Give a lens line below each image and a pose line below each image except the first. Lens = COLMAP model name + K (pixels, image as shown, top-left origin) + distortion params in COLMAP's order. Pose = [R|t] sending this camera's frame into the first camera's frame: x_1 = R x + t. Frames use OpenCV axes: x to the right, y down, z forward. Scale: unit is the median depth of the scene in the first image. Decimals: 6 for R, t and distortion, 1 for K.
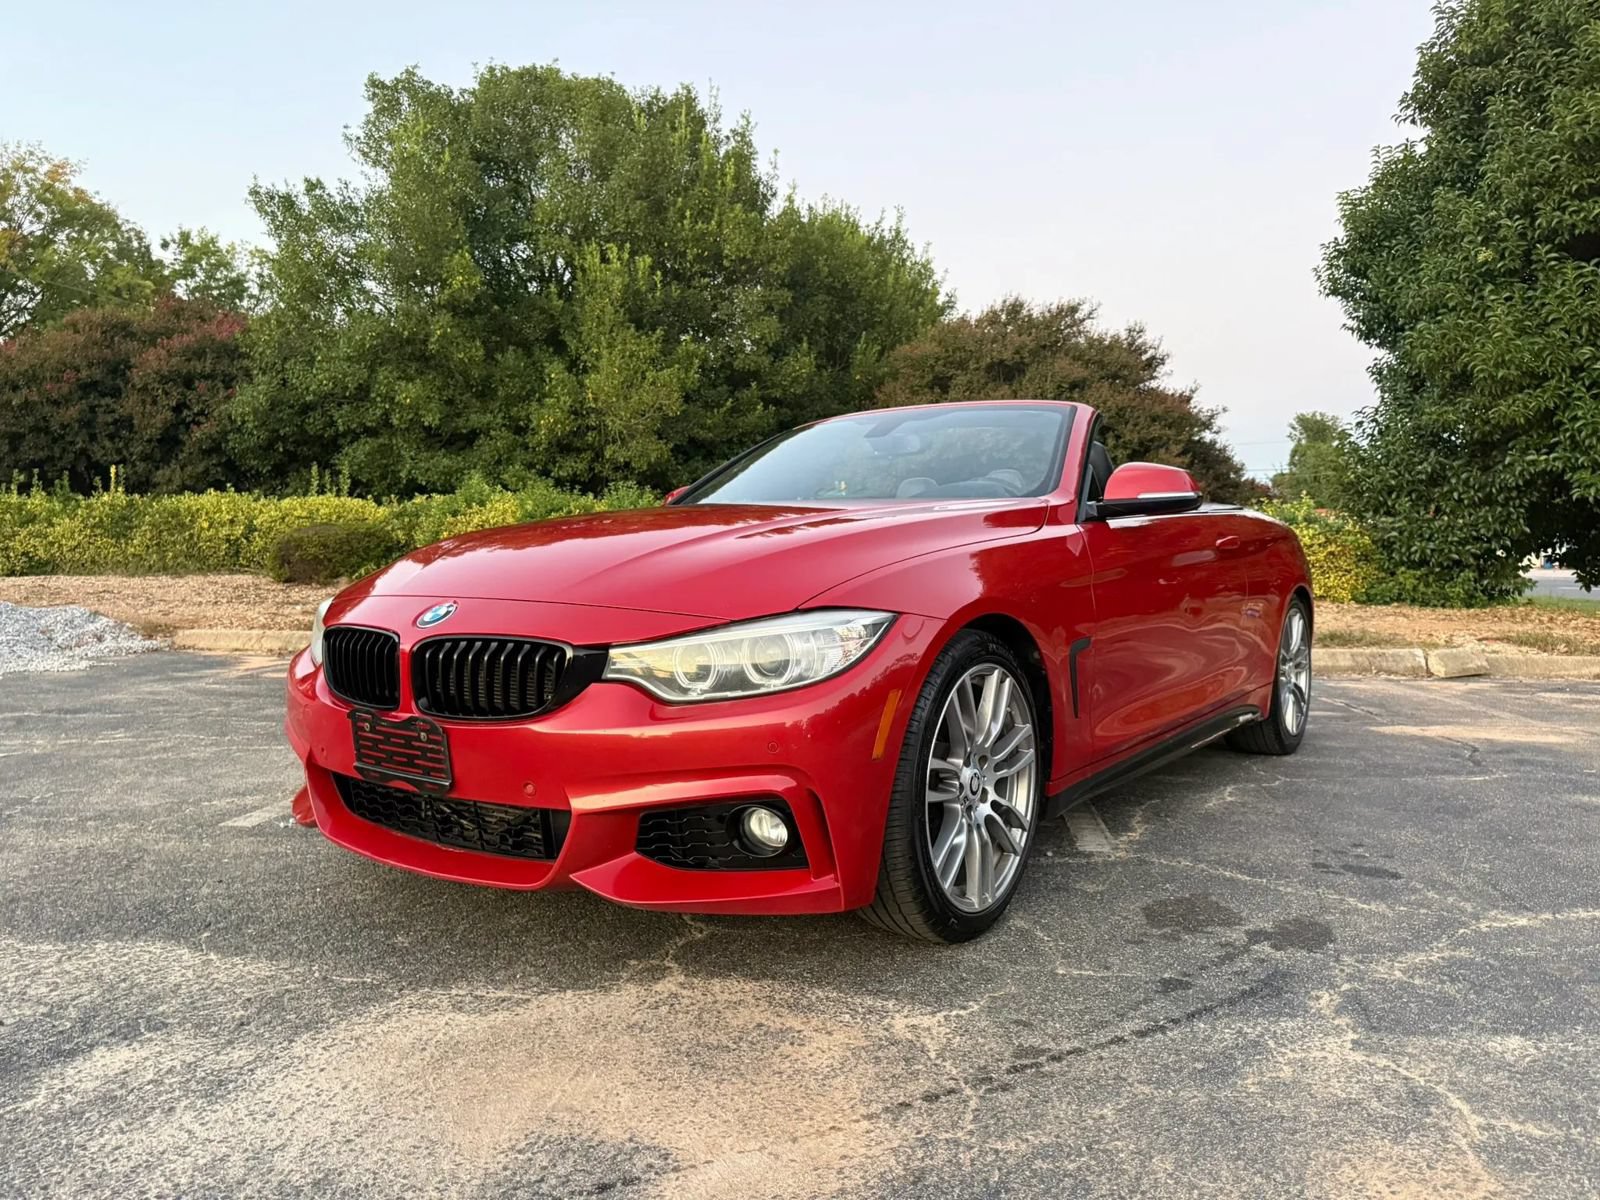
lens RADIAL K [[1136.6, 0, 793.5], [0, 1136.6, 615.8], [0, 0, 1]] dist [0.023040, -0.034741]
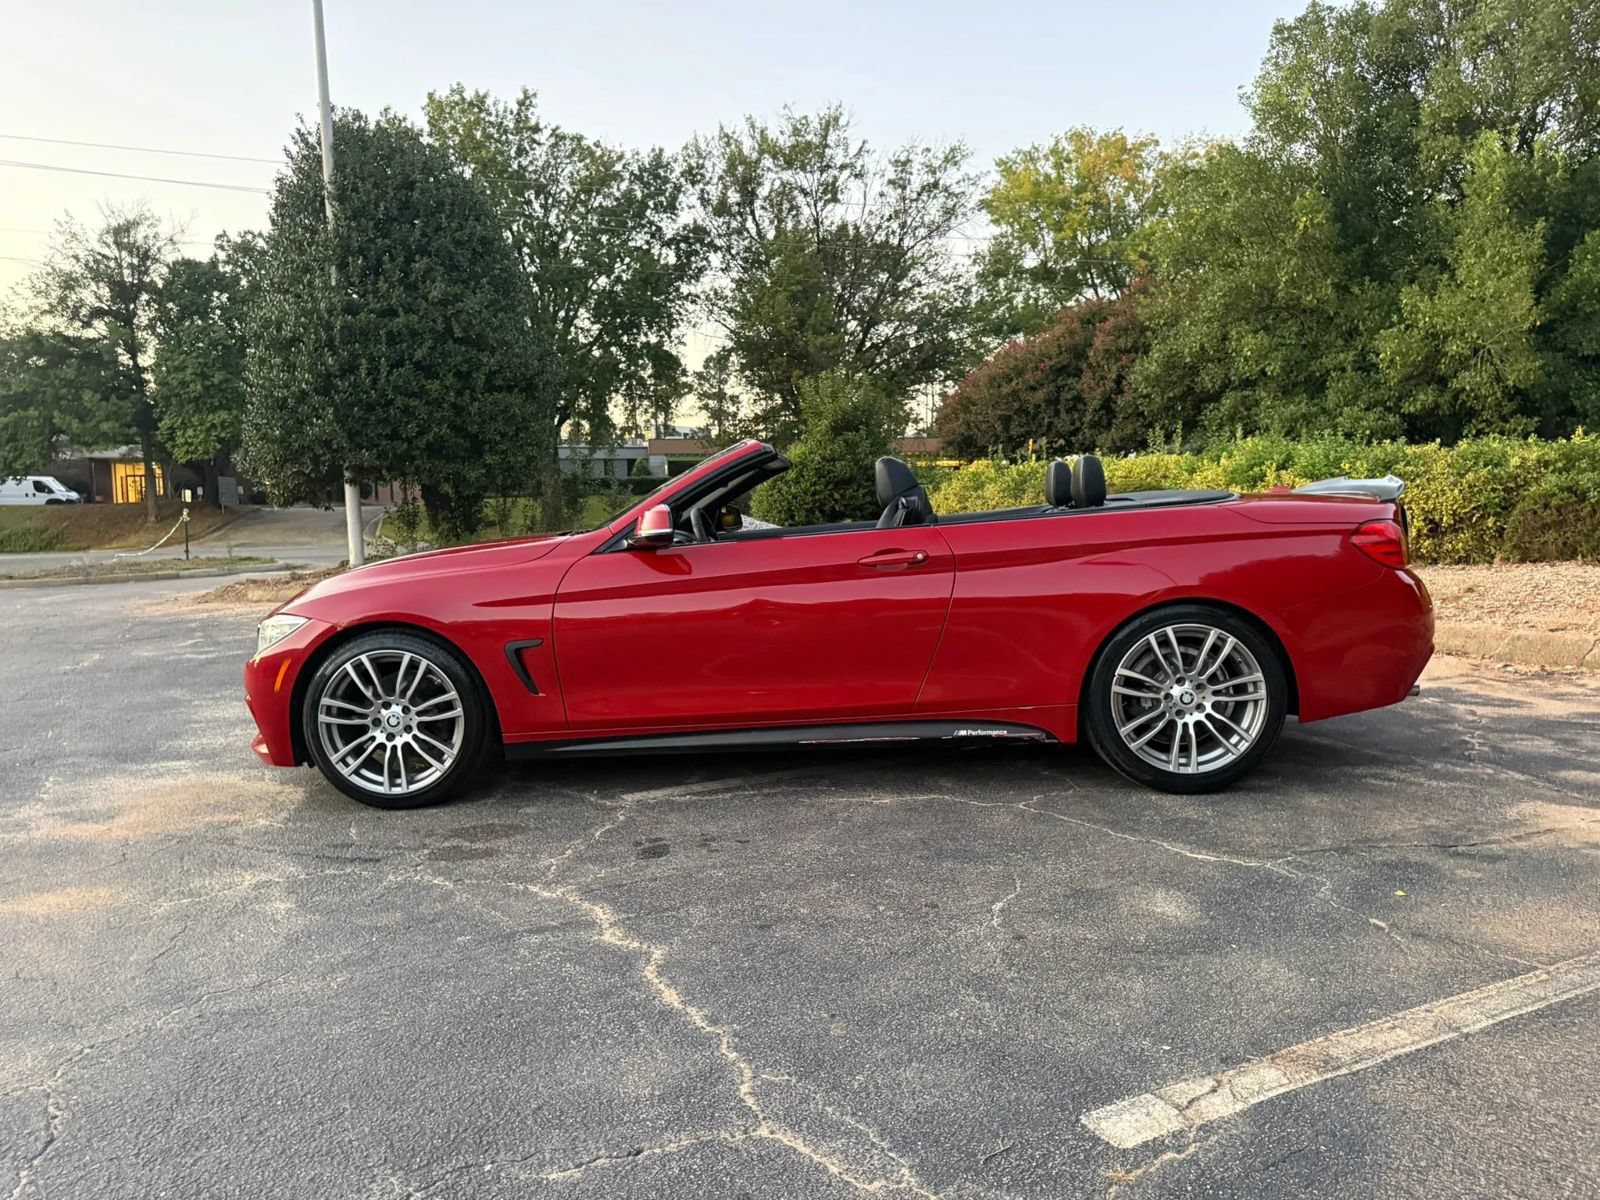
lens RADIAL K [[1136.6, 0, 779.0], [0, 1136.6, 614.1], [0, 0, 1]] dist [0.023040, -0.034741]
pose [[0.532988, 0.060057, -0.843989, 0.312765], [-0.008365, 0.997803, 0.065719, -0.019987], [0.846082, -0.027967, 0.532319, 0.094653]]
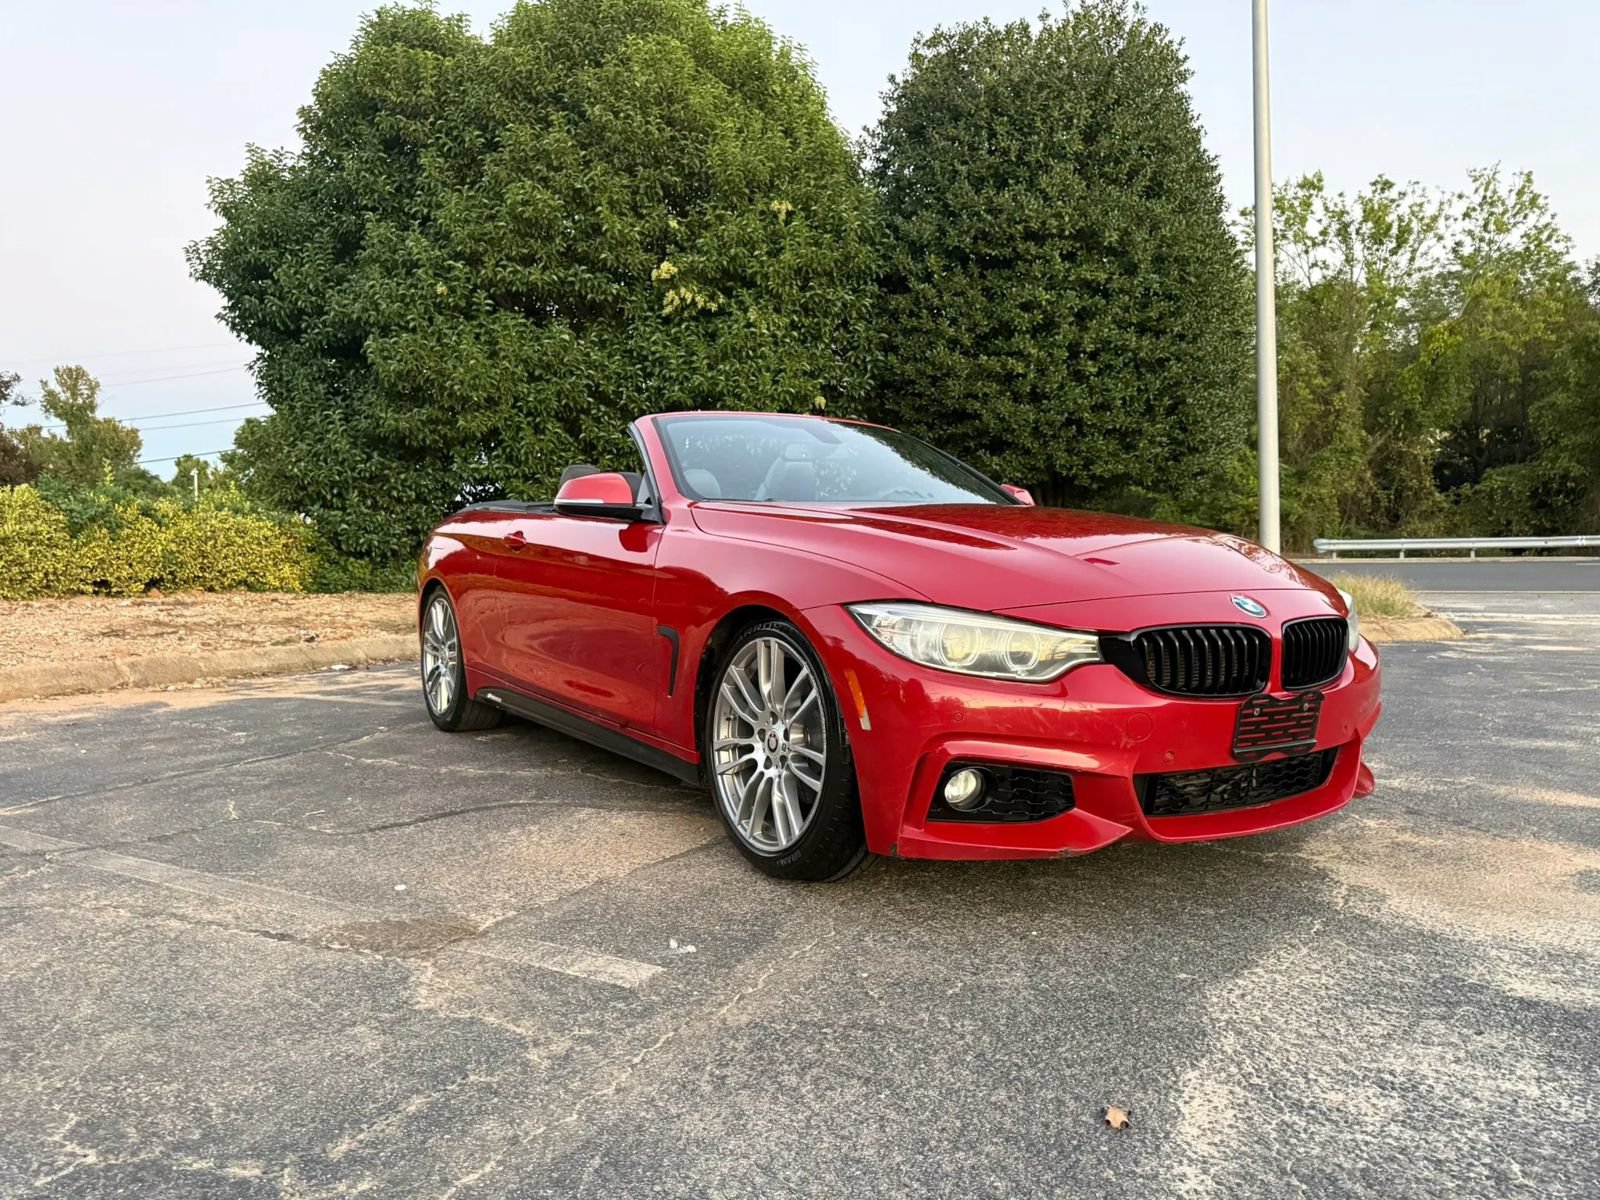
lens RADIAL K [[1108.1, 0, 810.0], [0, 1108.1, 632.3], [0, 0, 1]] dist [0.061734, -0.071401]
pose [[0.355184, -0.073964, 0.931866, -0.235207], [0.051783, 0.996891, 0.059388, -0.009359], [-0.933361, 0.027161, 0.357910, 0.164864]]
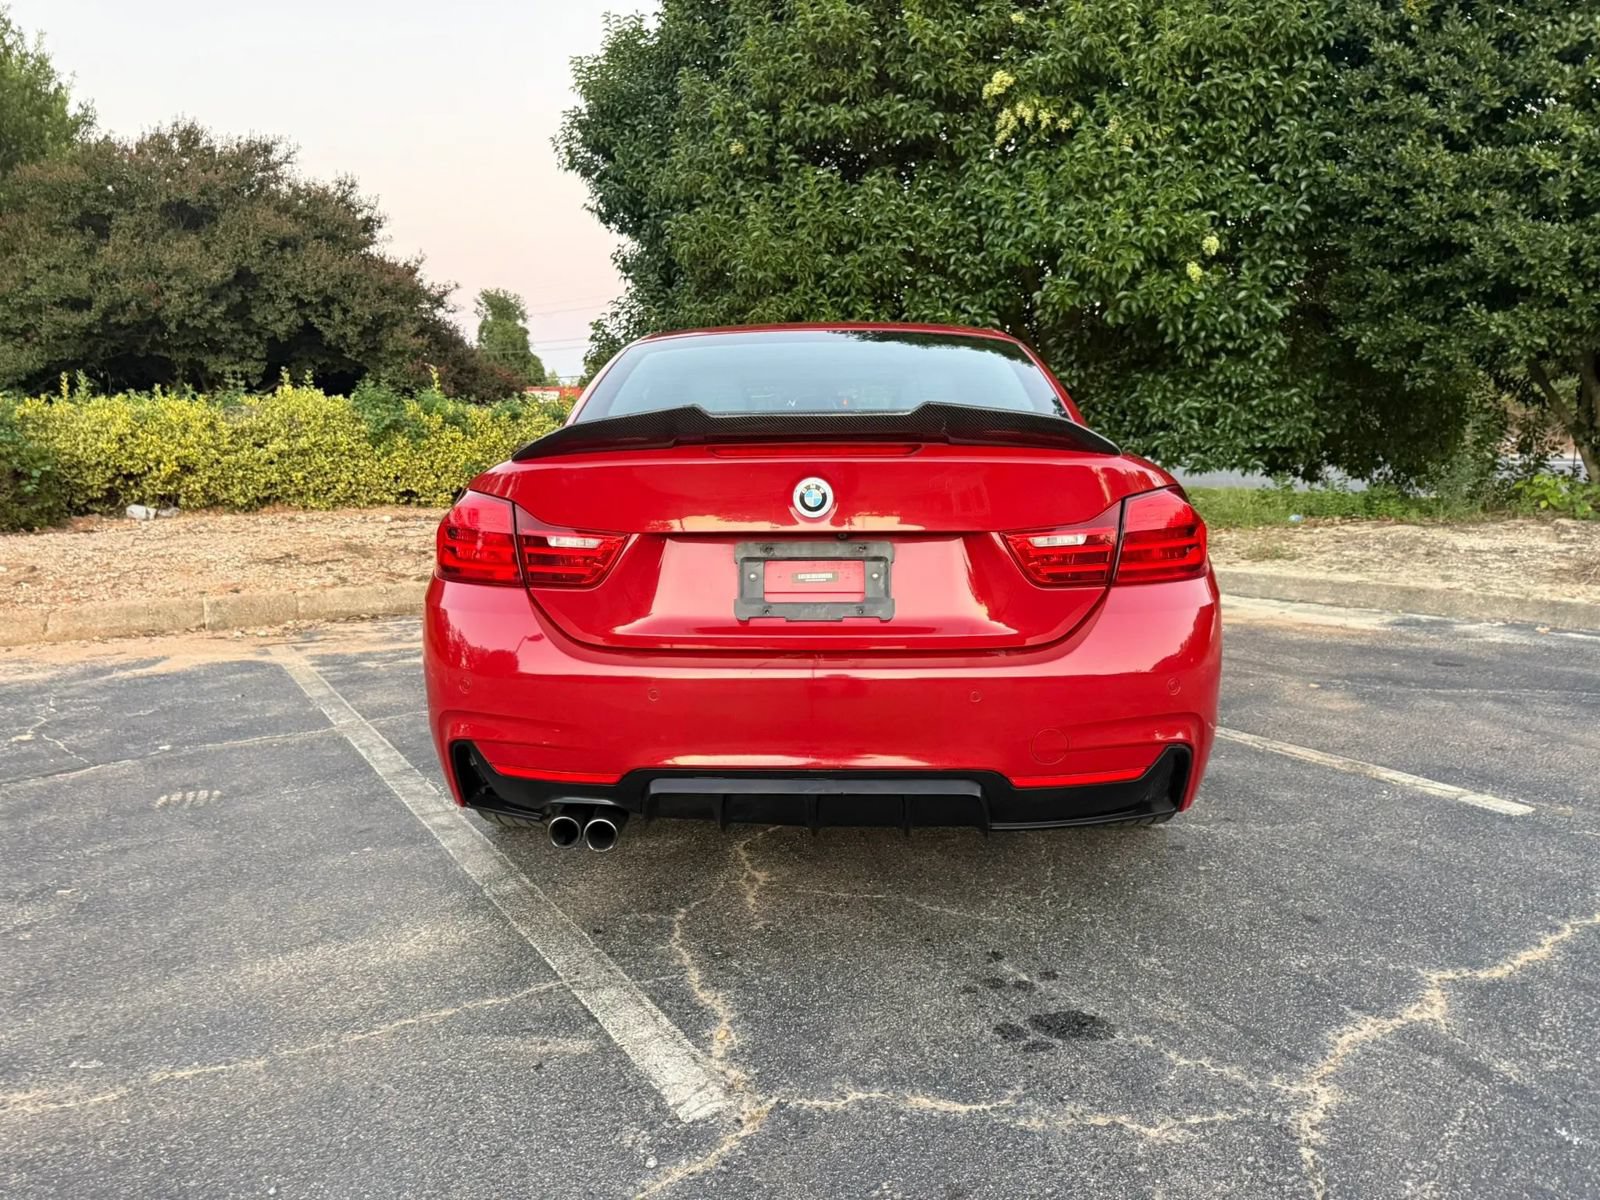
lens RADIAL K [[1136.6, 0, 791.3], [0, 1136.6, 623.1], [0, 0, 1]] dist [0.023040, -0.034741]
pose [[0.779556, -0.113952, 0.615879, -0.008171], [0.041484, 0.990545, 0.130765, -0.023466], [-0.624957, -0.076389, 0.776912, 0.113877]]
